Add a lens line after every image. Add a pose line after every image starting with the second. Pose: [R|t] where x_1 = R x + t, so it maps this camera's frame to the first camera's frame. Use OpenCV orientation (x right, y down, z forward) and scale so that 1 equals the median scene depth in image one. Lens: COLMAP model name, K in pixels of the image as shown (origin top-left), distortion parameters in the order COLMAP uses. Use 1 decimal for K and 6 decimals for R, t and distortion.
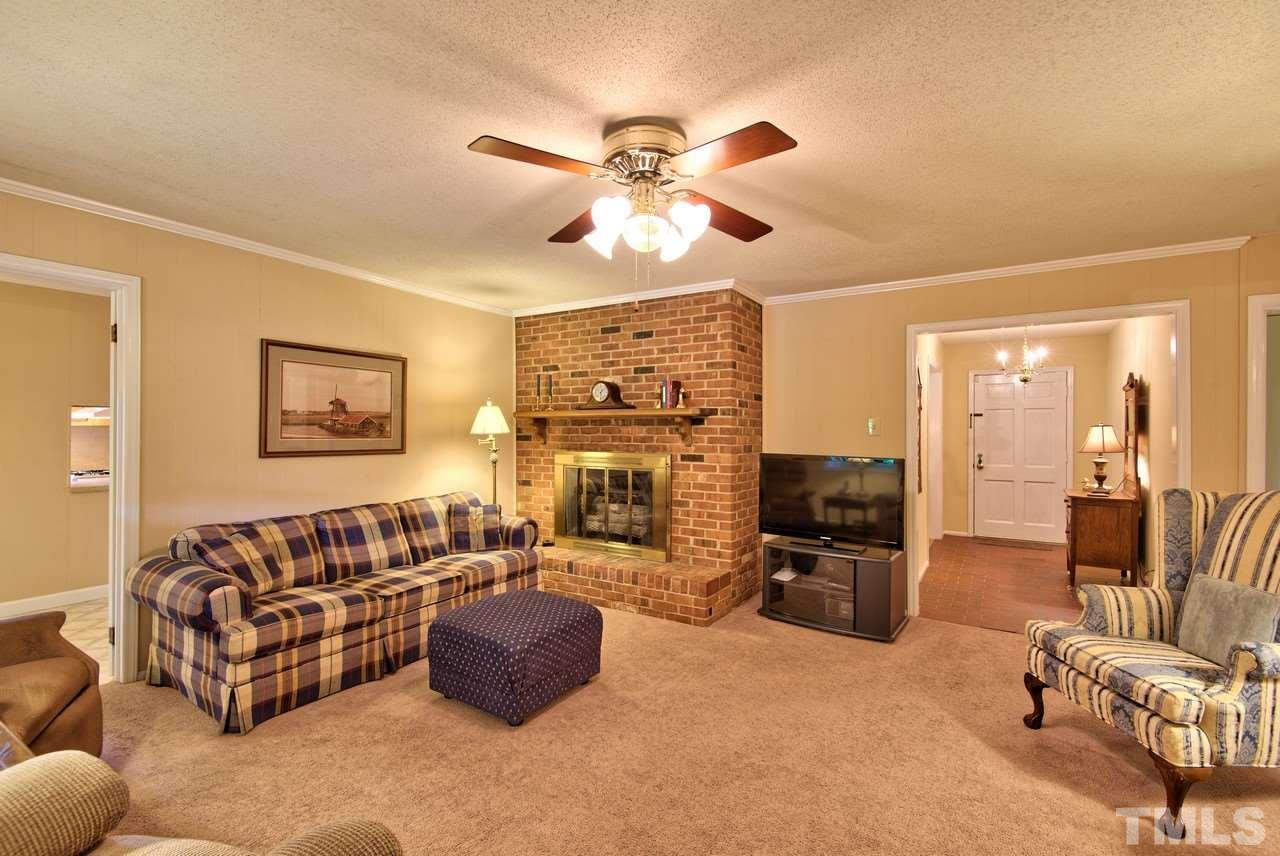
lens RADIAL K [[561.9, 0, 640.8], [0, 561.9, 428.7], [0, 0, 1]] dist [0.000096, -0.002862]
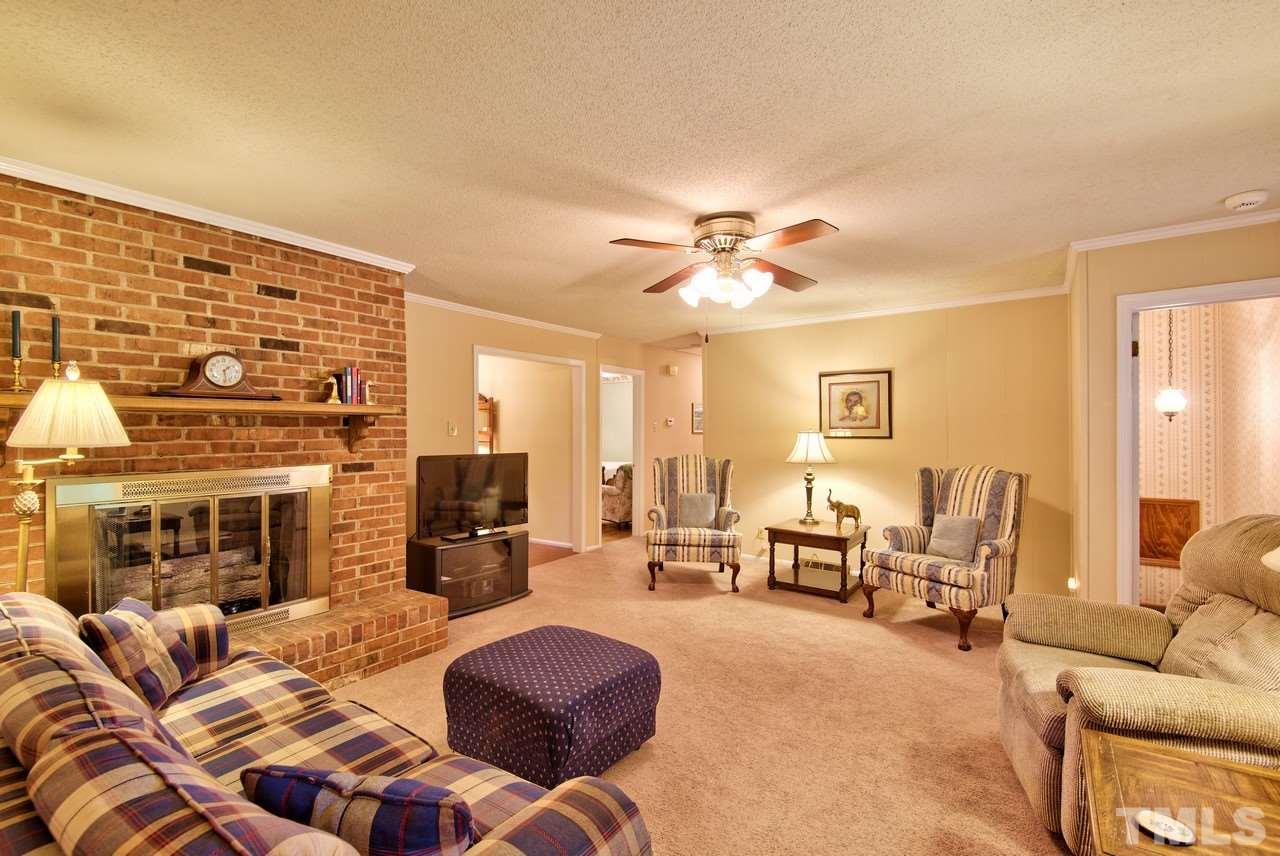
lens RADIAL K [[561.9, 0, 651.5], [0, 561.9, 425.2], [0, 0, 1]] dist [0.000096, -0.002862]
pose [[0.030751, 0.001009, 0.999527, -0.643360], [-0.004882, 0.999988, -0.000859, -0.008445], [-0.999515, -0.004854, 0.030756, 0.516692]]
